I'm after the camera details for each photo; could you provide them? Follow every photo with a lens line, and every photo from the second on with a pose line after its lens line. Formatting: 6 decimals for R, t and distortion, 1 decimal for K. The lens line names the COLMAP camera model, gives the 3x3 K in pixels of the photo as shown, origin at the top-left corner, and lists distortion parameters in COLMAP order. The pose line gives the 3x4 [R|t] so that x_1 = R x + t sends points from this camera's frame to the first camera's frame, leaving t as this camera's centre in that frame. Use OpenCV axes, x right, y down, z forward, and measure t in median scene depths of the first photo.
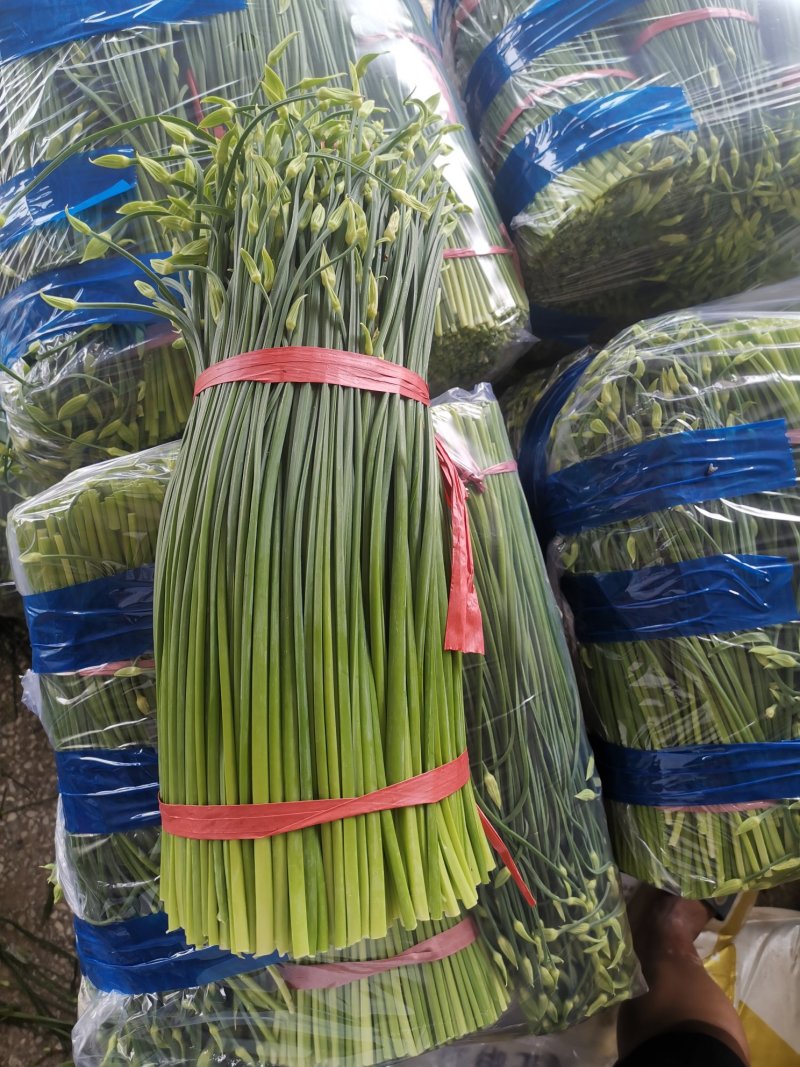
lens RADIAL K [[775.6, 0, 380.0], [0, 775.6, 538.4], [0, 0, 1]] dist [-0.003572, -0.004665]
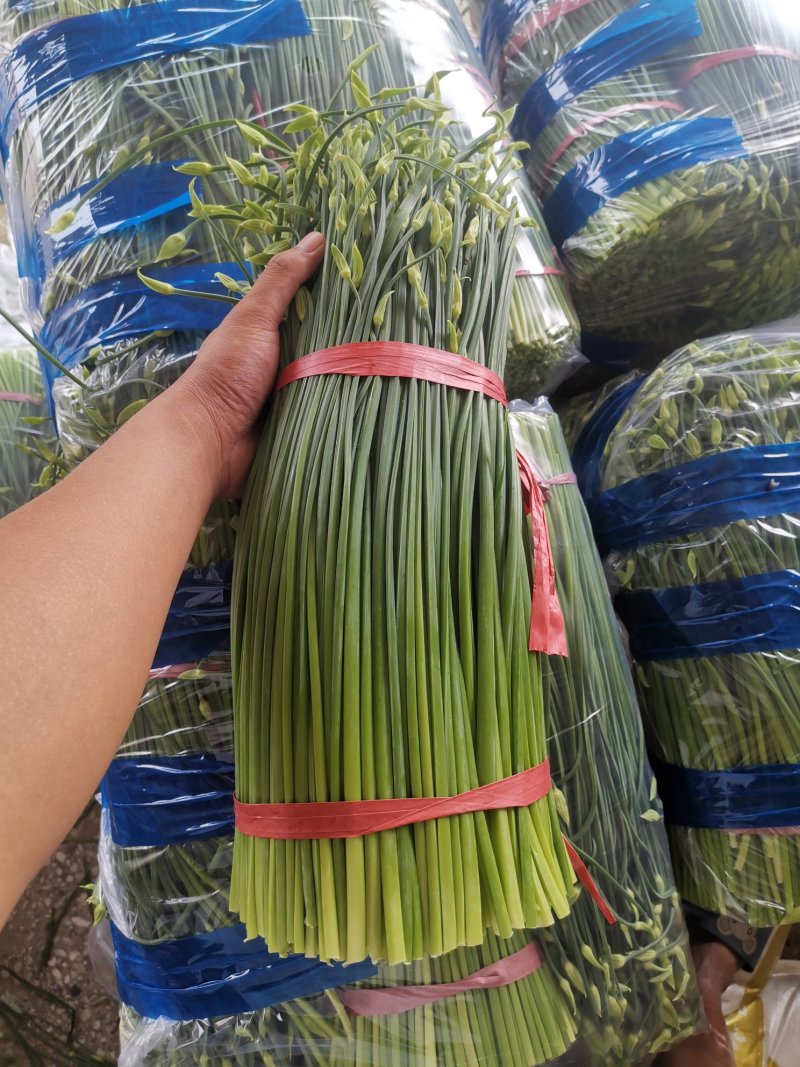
lens RADIAL K [[775.6, 0, 380.0], [0, 775.6, 538.4], [0, 0, 1]] dist [-0.003572, -0.004665]
pose [[0.999812, 0.016538, 0.010127, -0.088145], [-0.015896, 0.998039, -0.060538, 0.048929], [-0.011108, 0.060365, 0.998115, 0.013715]]
